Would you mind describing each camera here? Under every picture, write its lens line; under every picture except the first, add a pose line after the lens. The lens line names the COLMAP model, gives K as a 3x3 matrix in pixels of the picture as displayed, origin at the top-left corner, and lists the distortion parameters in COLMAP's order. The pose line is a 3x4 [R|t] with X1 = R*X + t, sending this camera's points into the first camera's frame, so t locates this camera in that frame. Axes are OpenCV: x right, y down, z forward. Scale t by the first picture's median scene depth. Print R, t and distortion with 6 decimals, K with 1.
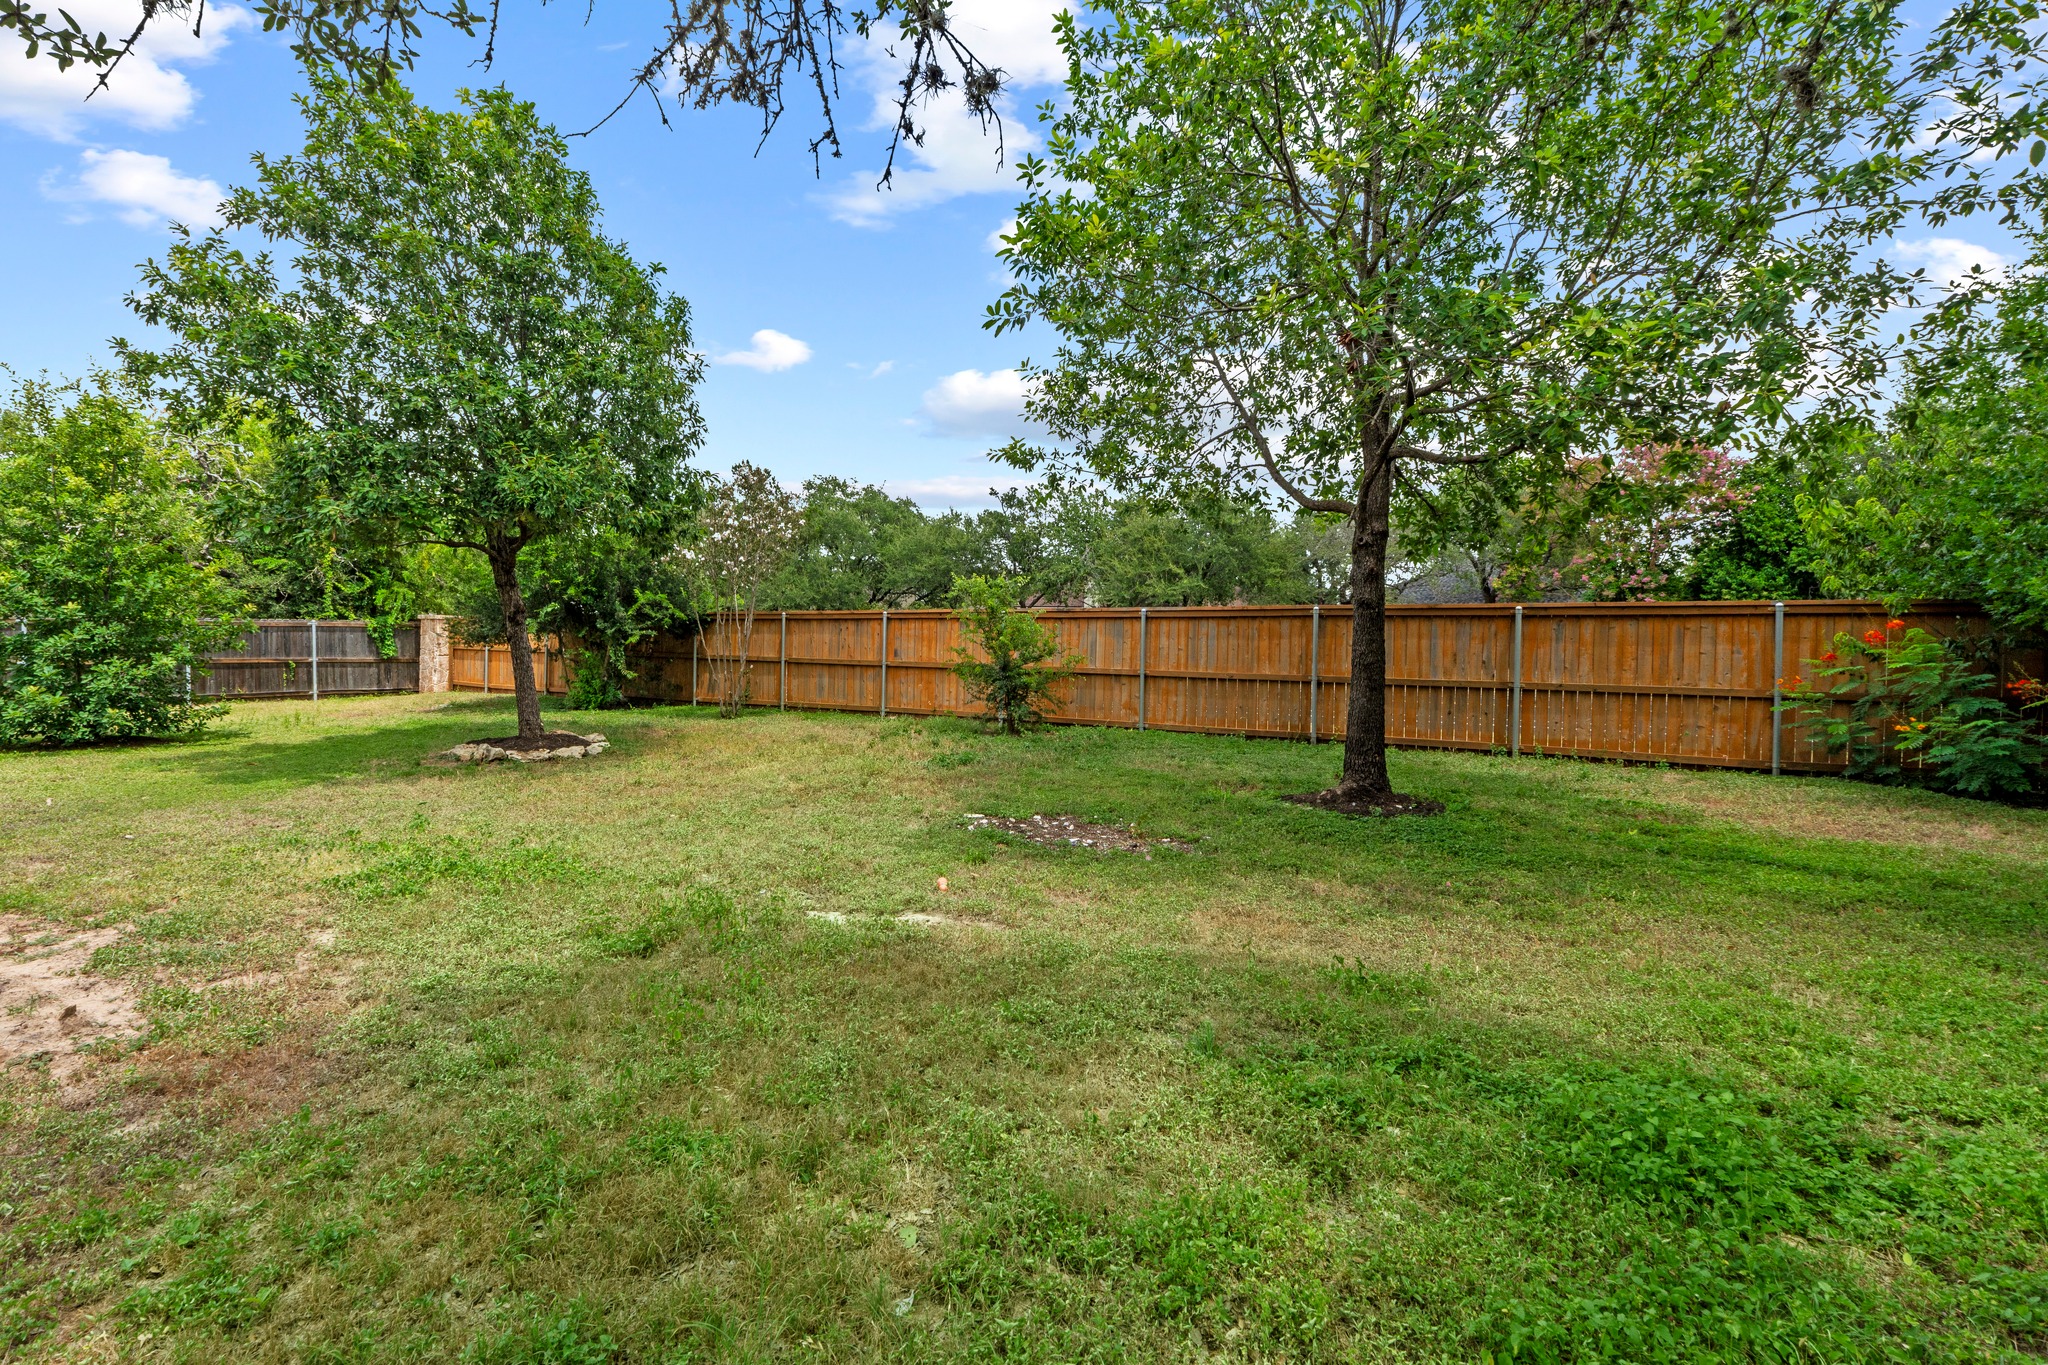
lens RADIAL K [[869.9, 0, 1017.9], [0, 869.9, 670.1], [0, 0, 1]] dist [-0.002577, -0.000339]
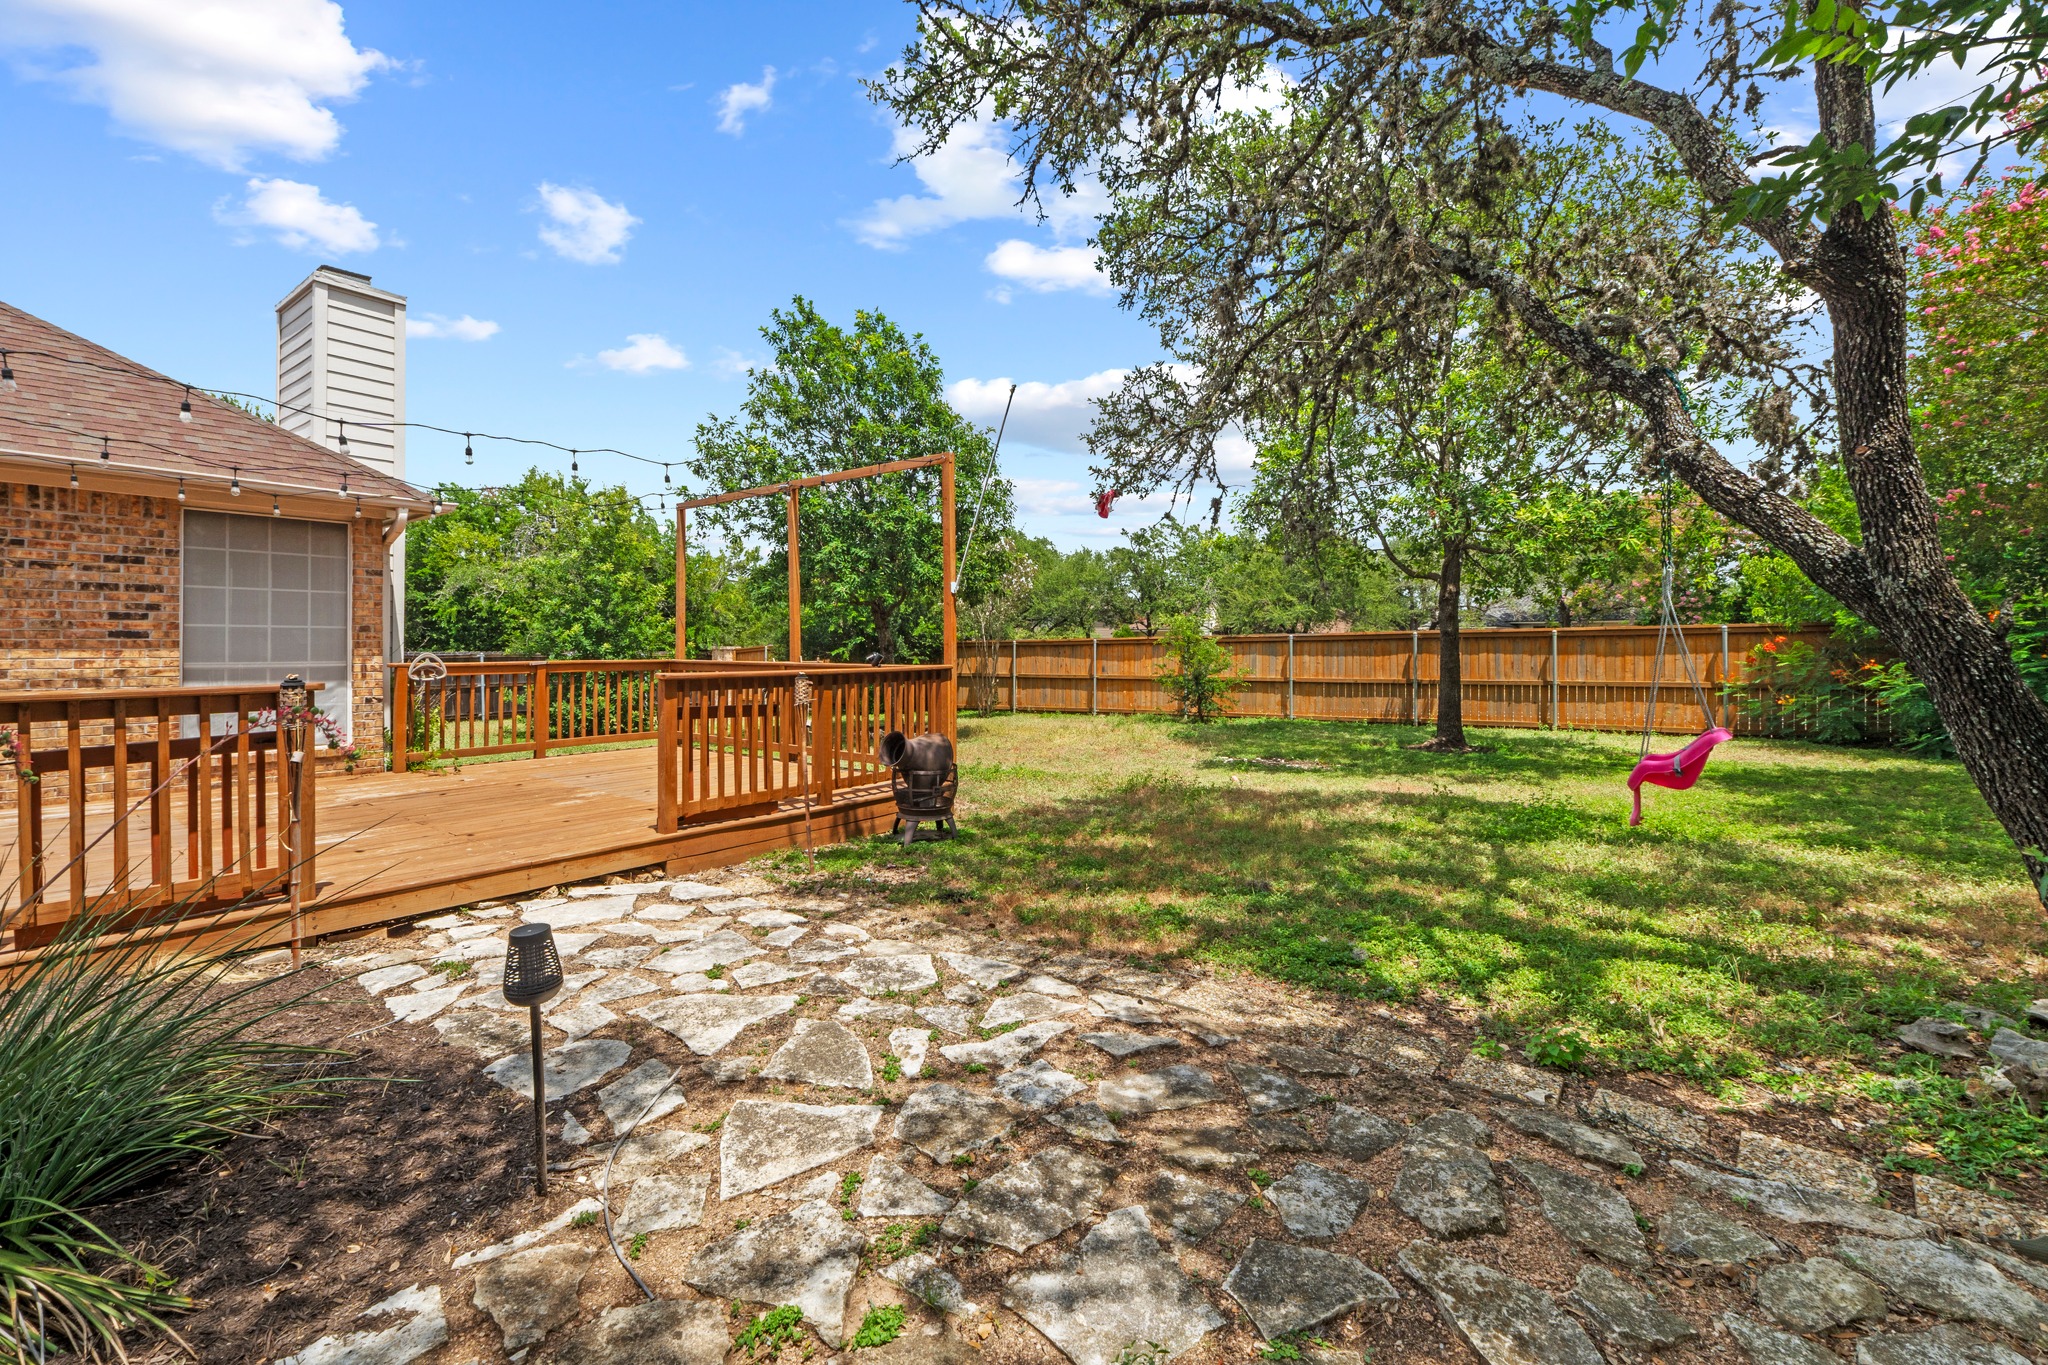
lens RADIAL K [[893.8, 0, 1028.4], [0, 893.8, 685.7], [0, 0, 1]] dist [-0.031837, -0.000115]
pose [[0.997282, -0.013346, -0.072460, -0.153287], [0.012864, 0.999892, -0.007110, 0.014236], [0.072547, 0.006159, 0.997346, -0.413901]]
